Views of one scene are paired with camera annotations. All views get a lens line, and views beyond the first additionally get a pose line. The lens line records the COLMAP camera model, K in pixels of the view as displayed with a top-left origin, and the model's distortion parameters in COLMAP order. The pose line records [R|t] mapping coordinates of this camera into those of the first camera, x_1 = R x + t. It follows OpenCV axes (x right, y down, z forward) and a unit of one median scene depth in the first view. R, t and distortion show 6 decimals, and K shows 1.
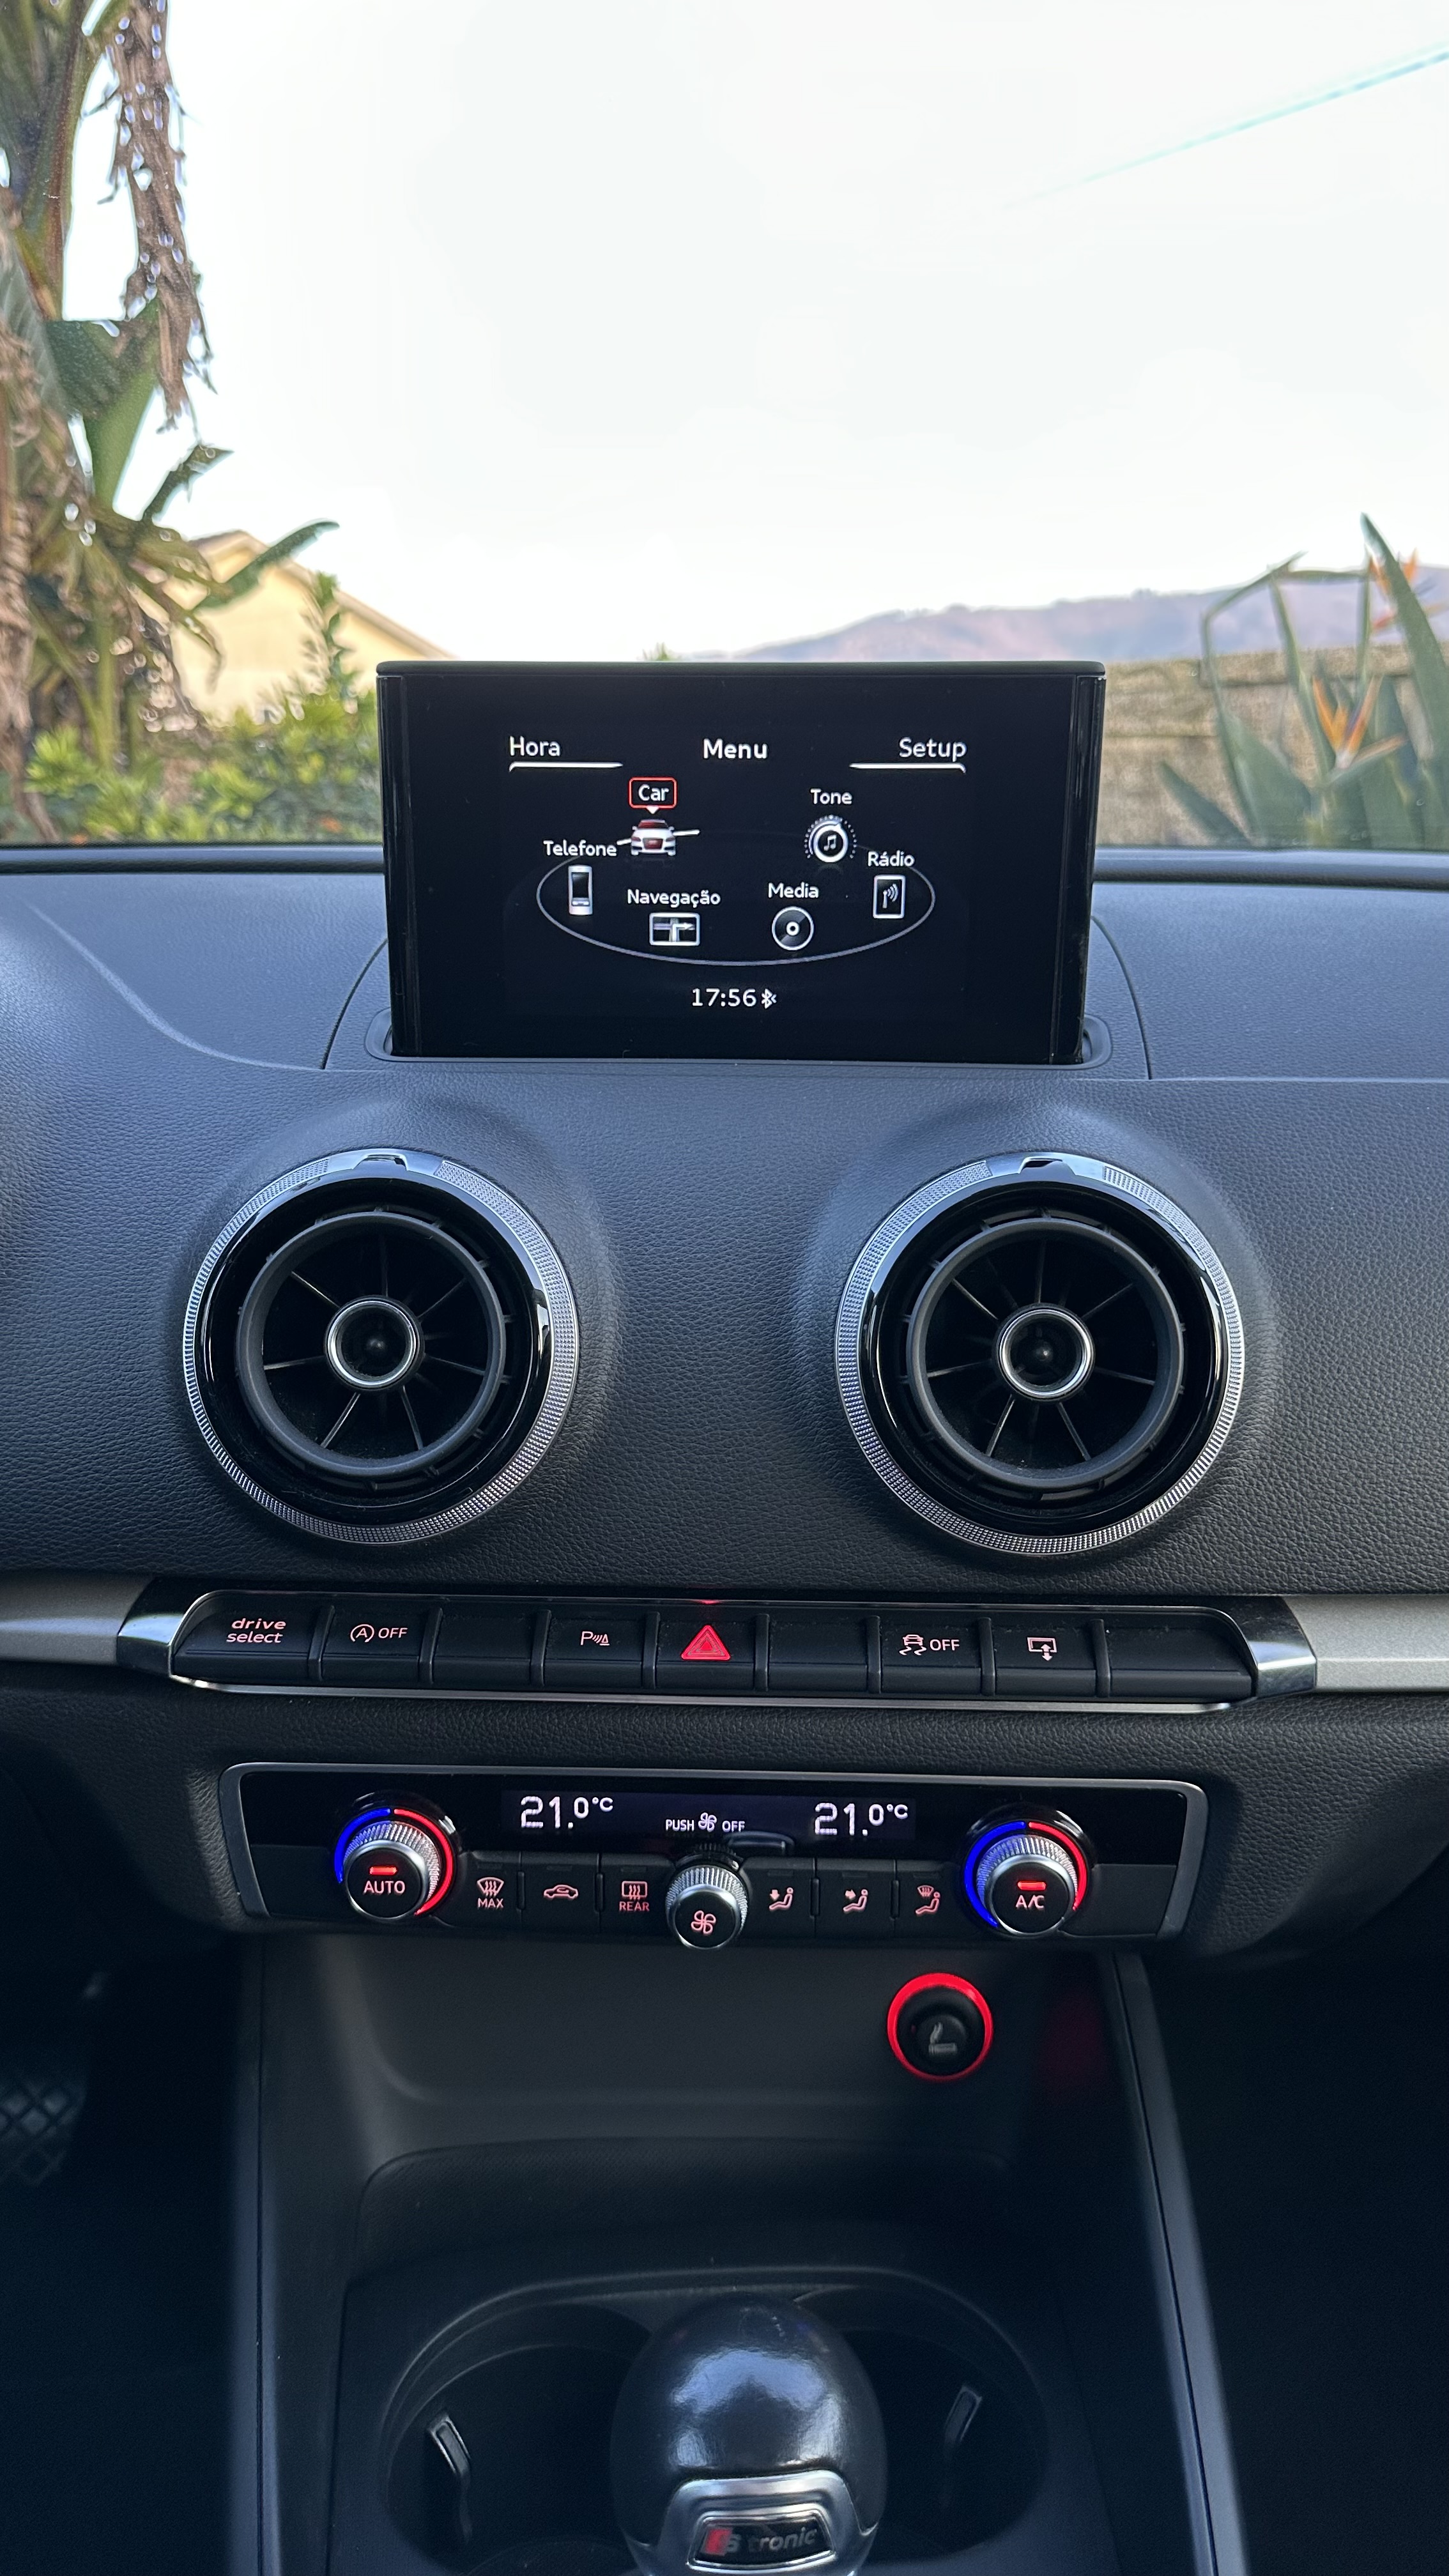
lens RADIAL K [[1644.1, 0, 724.5], [0, 1644.1, 1288.0], [0, 0, 1]] dist [-0.000403, -0.074661]
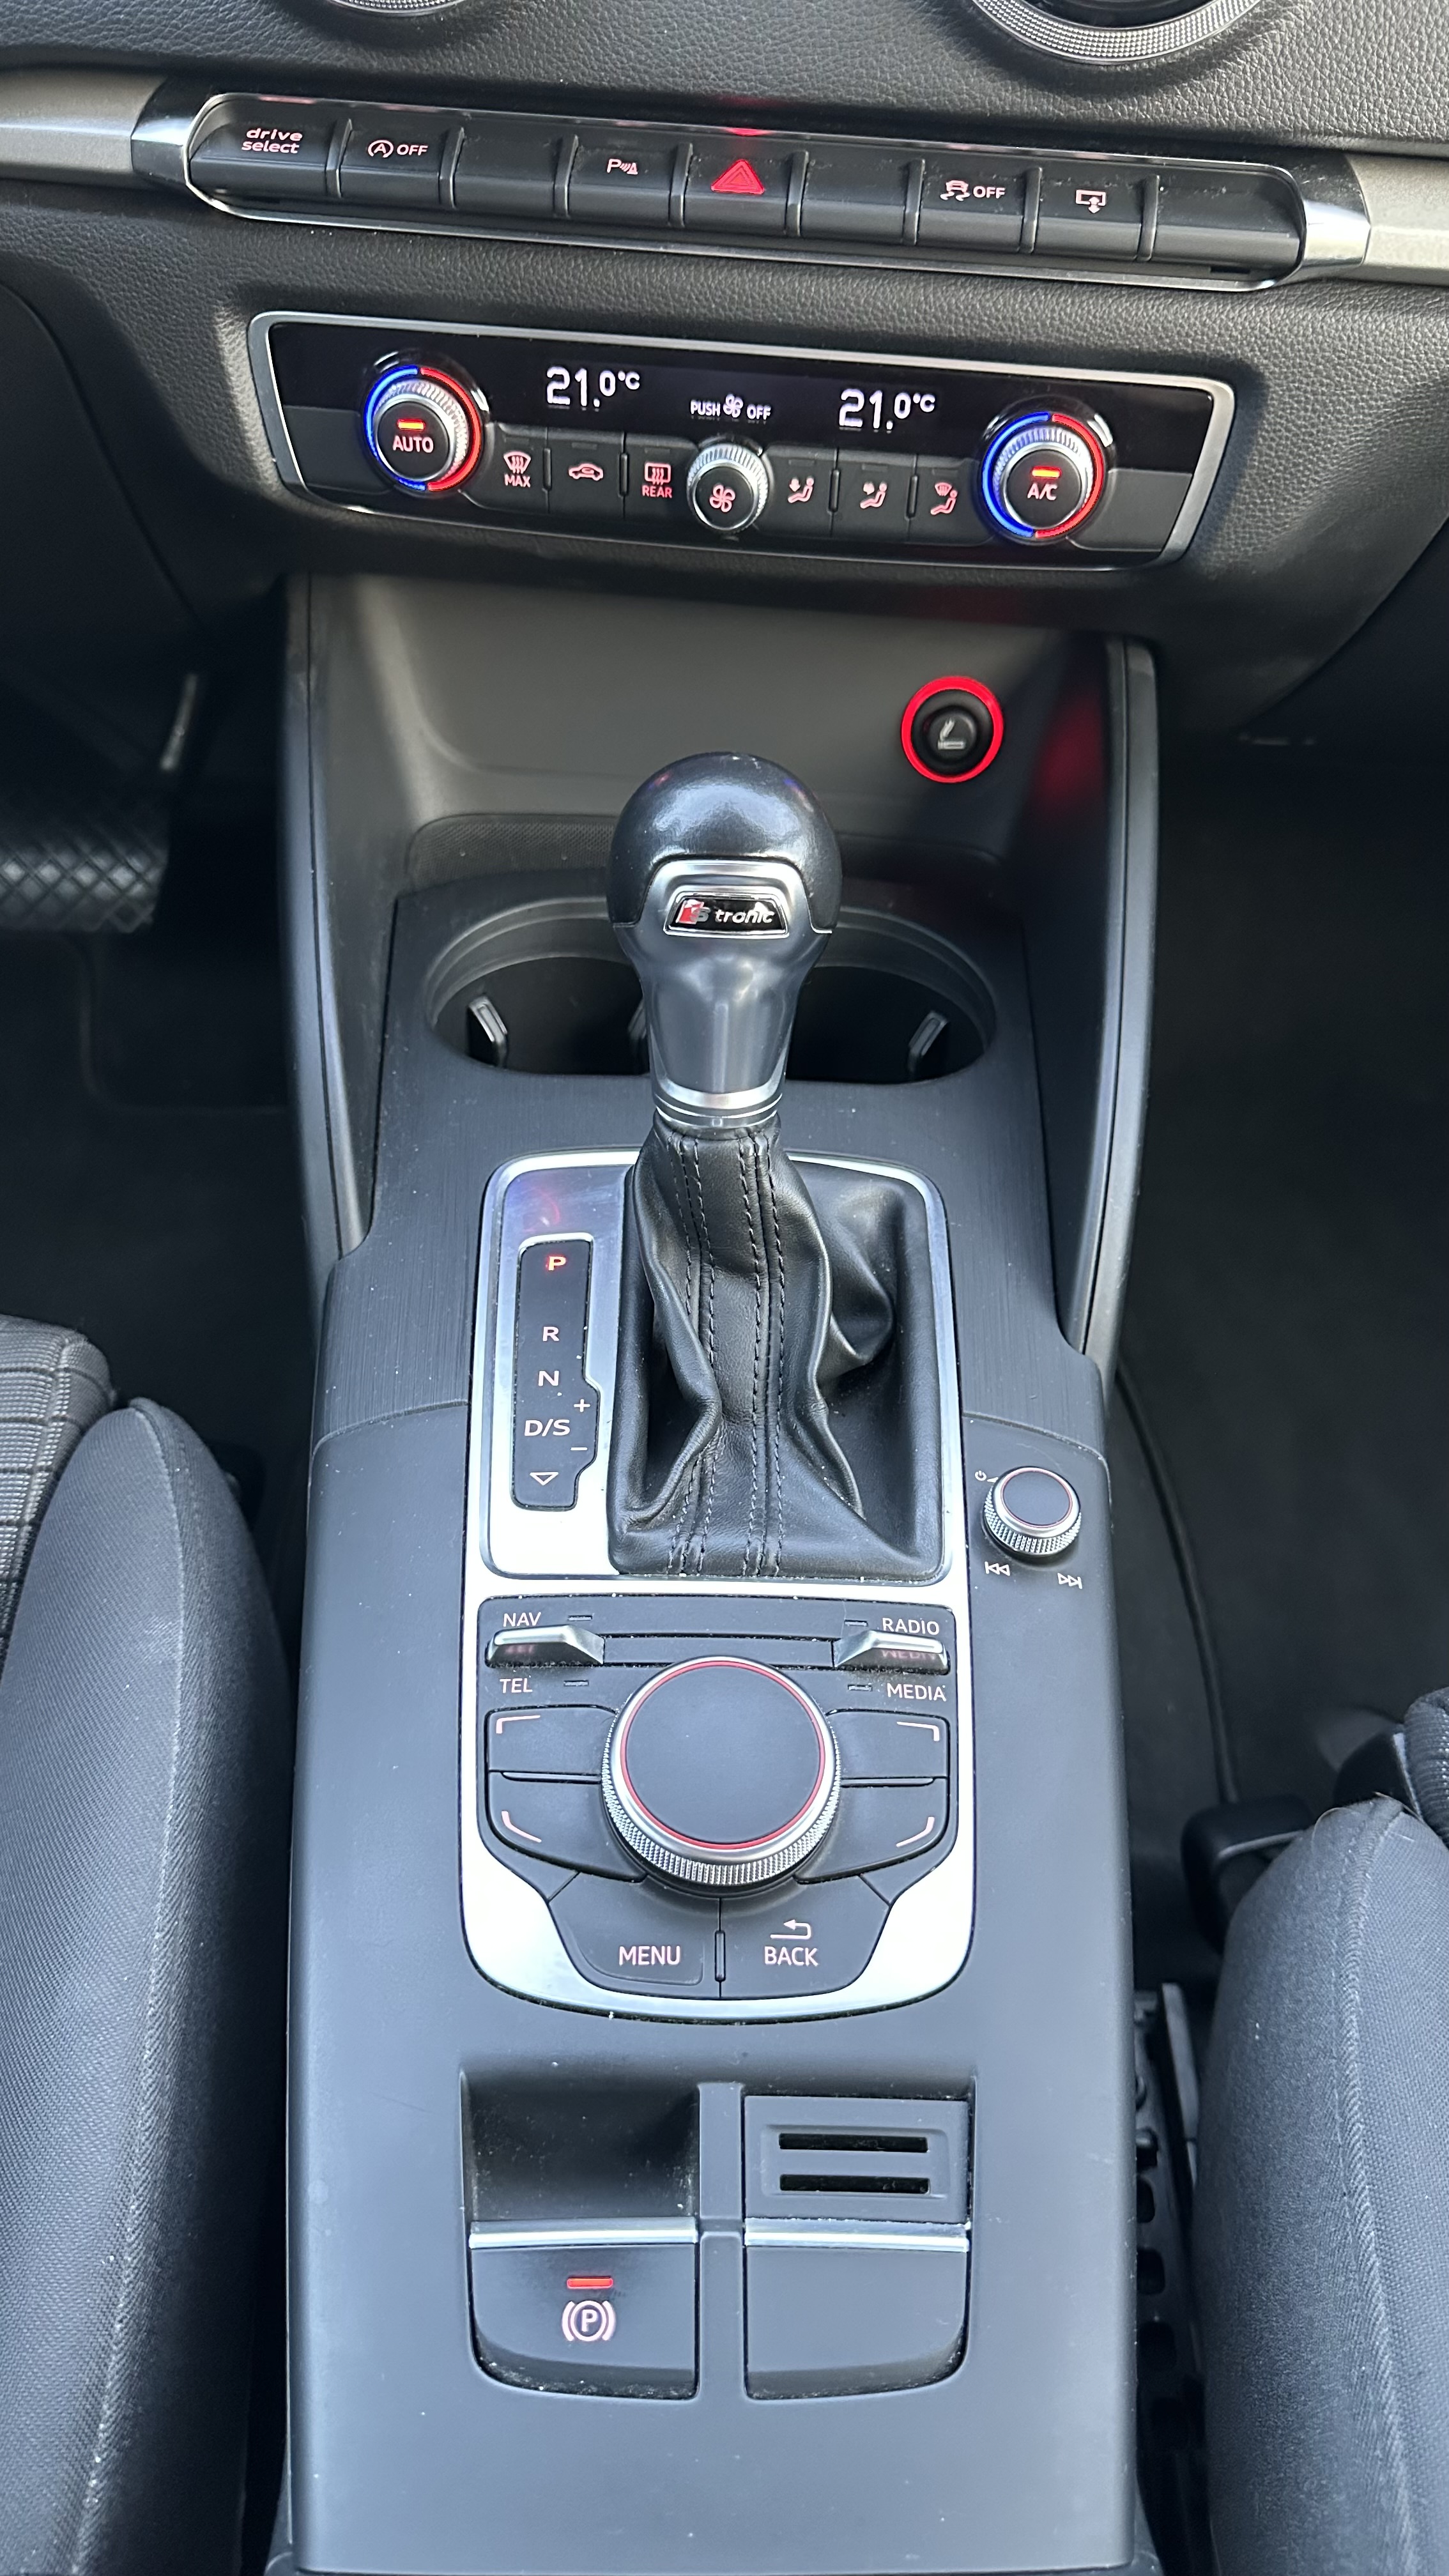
lens RADIAL K [[1683.1, 0, 724.5], [0, 1683.1, 1288.0], [0, 0, 1]] dist [-0.079868, -0.001208]
pose [[0.997072, 0.074785, -0.015979, 0.041385], [-0.052607, 0.822411, 0.566457, 0.204695], [0.055503, -0.563957, 0.823937, -0.127771]]
